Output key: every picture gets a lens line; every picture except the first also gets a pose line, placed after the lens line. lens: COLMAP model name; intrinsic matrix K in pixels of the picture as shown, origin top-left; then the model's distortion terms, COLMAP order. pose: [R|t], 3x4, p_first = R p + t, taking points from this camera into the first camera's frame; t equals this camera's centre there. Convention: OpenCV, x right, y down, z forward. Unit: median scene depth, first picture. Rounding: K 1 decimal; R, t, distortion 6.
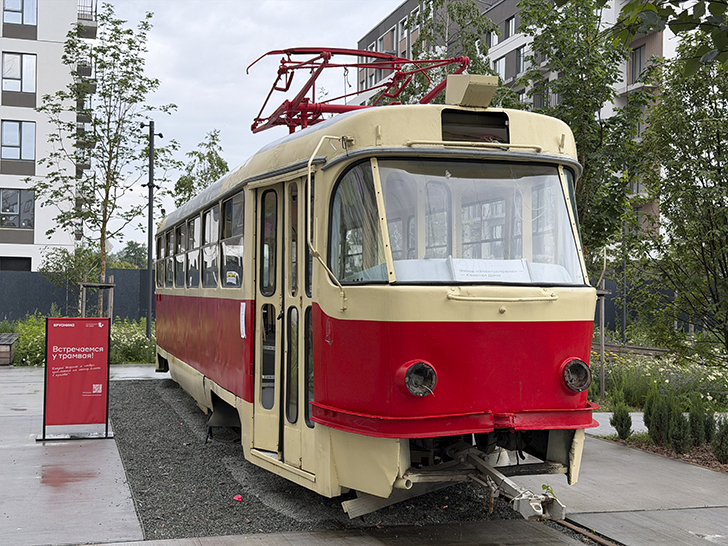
lens RADIAL K [[1013.9, 0, 364.0], [0, 1013.9, 273.0], [0, 0, 1]] dist [0.111537, 0.021110]
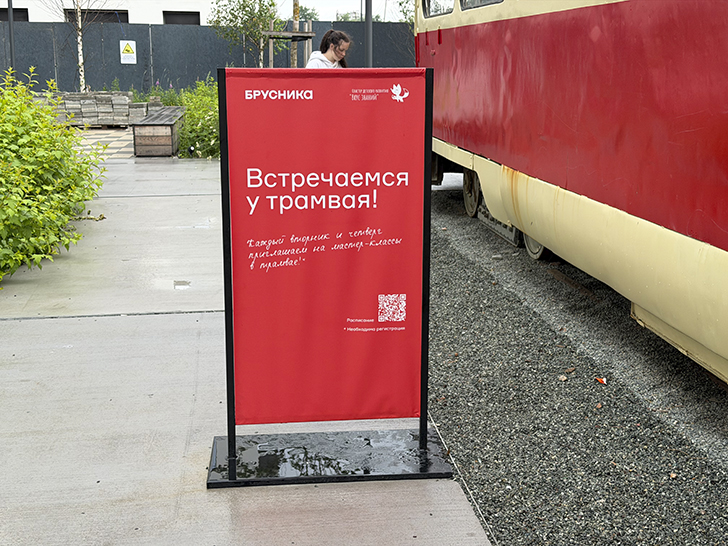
lens RADIAL K [[1013.9, 0, 364.0], [0, 1013.9, 273.0], [0, 0, 1]] dist [0.111537, 0.021110]
pose [[0.986637, 0.021474, -0.161515, -0.218789], [0.015088, 0.974977, 0.221793, 0.036120], [0.162237, -0.221266, 0.961624, 0.706956]]
